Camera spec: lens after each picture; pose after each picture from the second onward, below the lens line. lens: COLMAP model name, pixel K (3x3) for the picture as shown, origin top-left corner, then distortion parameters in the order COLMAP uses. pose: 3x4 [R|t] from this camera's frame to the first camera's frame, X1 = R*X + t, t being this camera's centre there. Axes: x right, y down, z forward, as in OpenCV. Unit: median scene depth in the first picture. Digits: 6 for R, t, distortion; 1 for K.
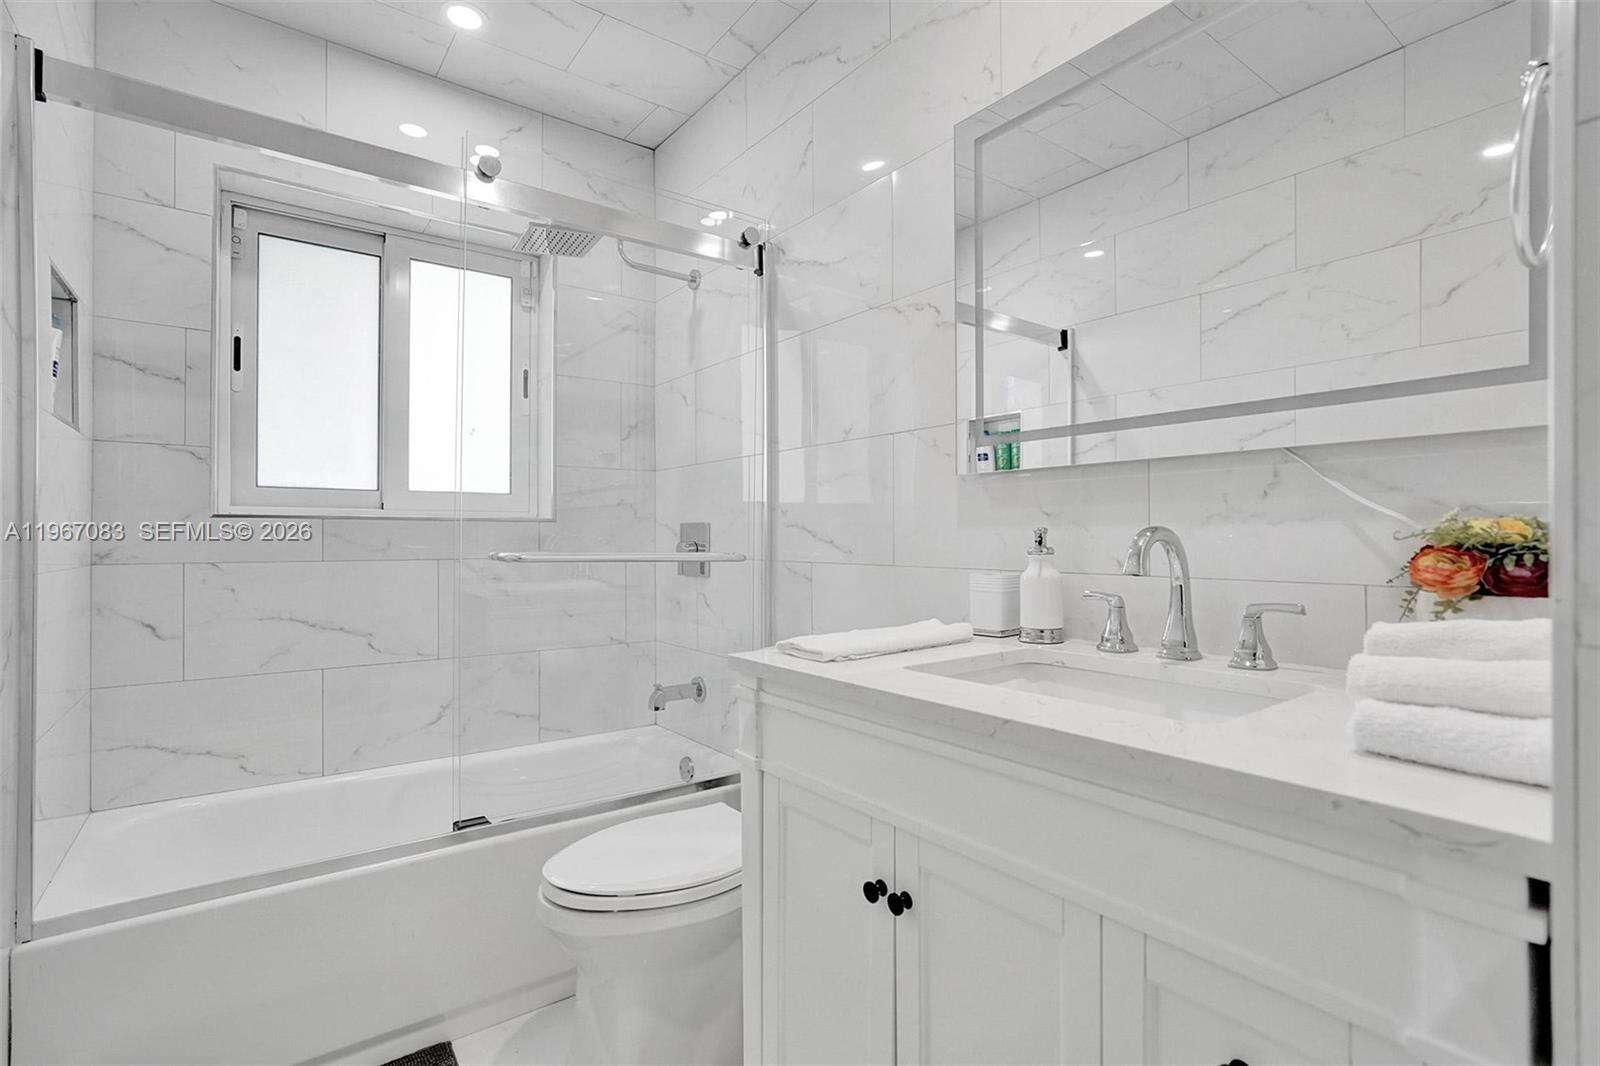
lens RADIAL K [[772.1, 0, 796.9], [0, 772.1, 536.9], [0, 0, 1]] dist [-0.045306, 0.026537]
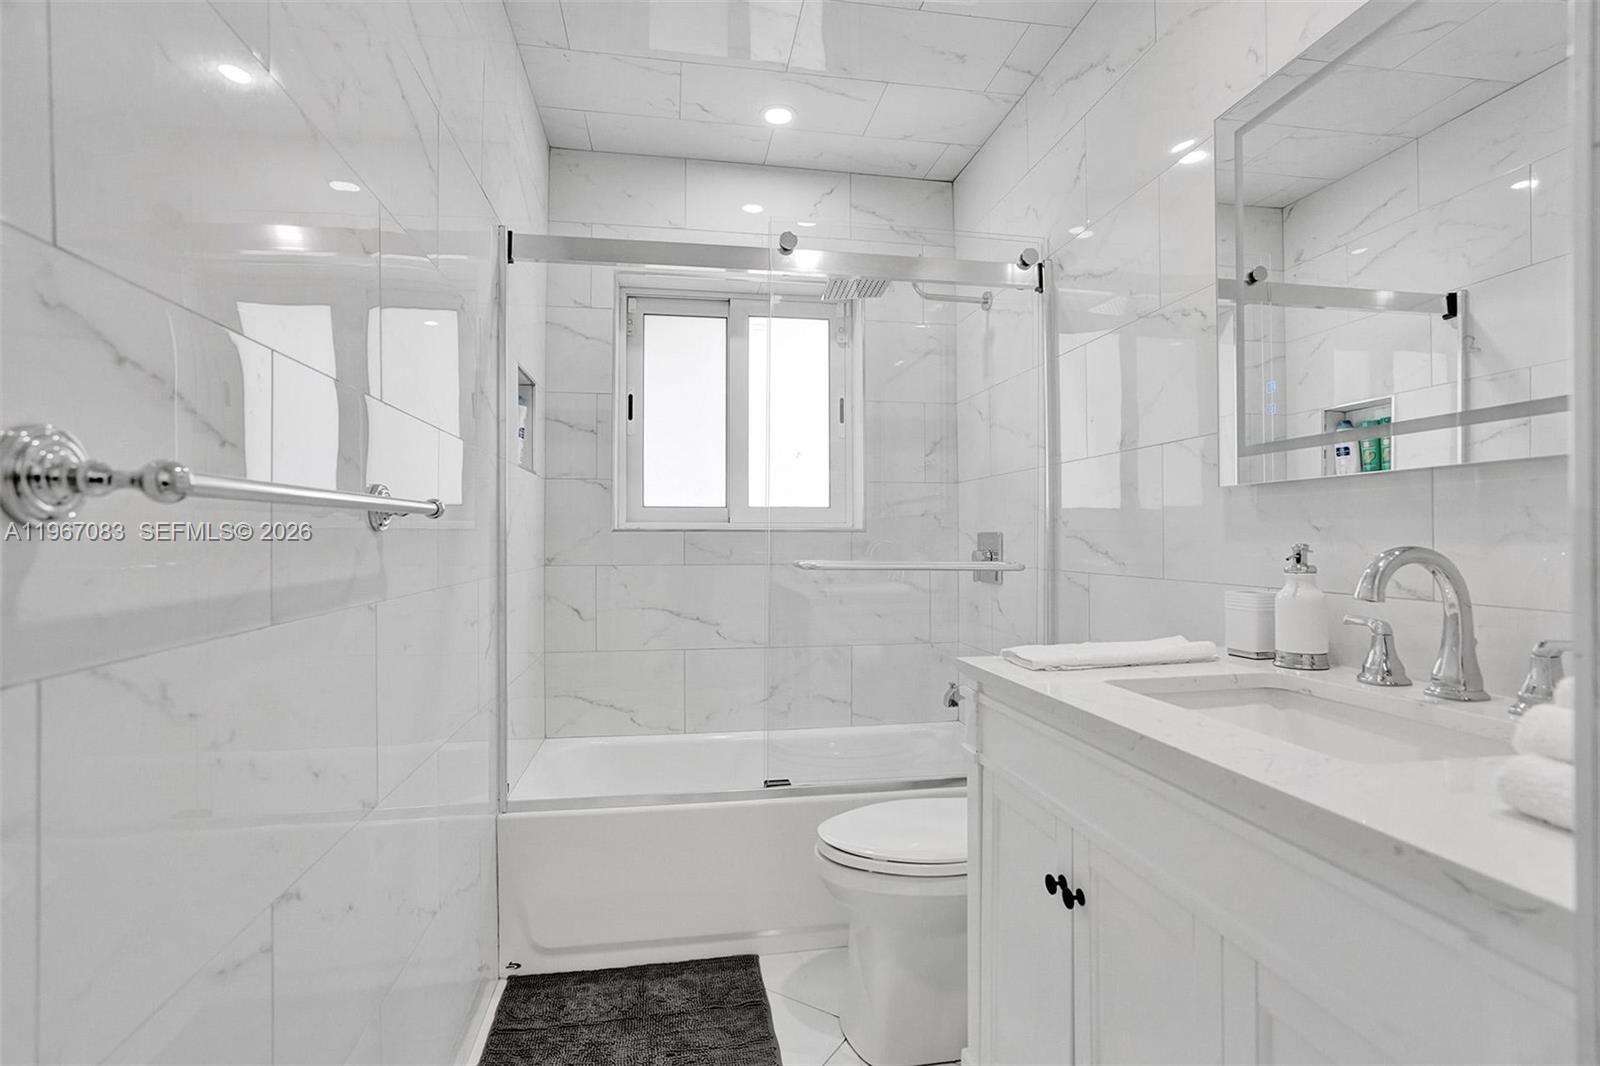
lens RADIAL K [[772.1, 0, 796.9], [0, 772.1, 536.9], [0, 0, 1]] dist [-0.045306, 0.026537]
pose [[0.889951, -0.001654, -0.456052, 0.140918], [0.001970, 0.999998, 0.000219, -0.015825], [0.456051, -0.001094, 0.889953, -0.066741]]
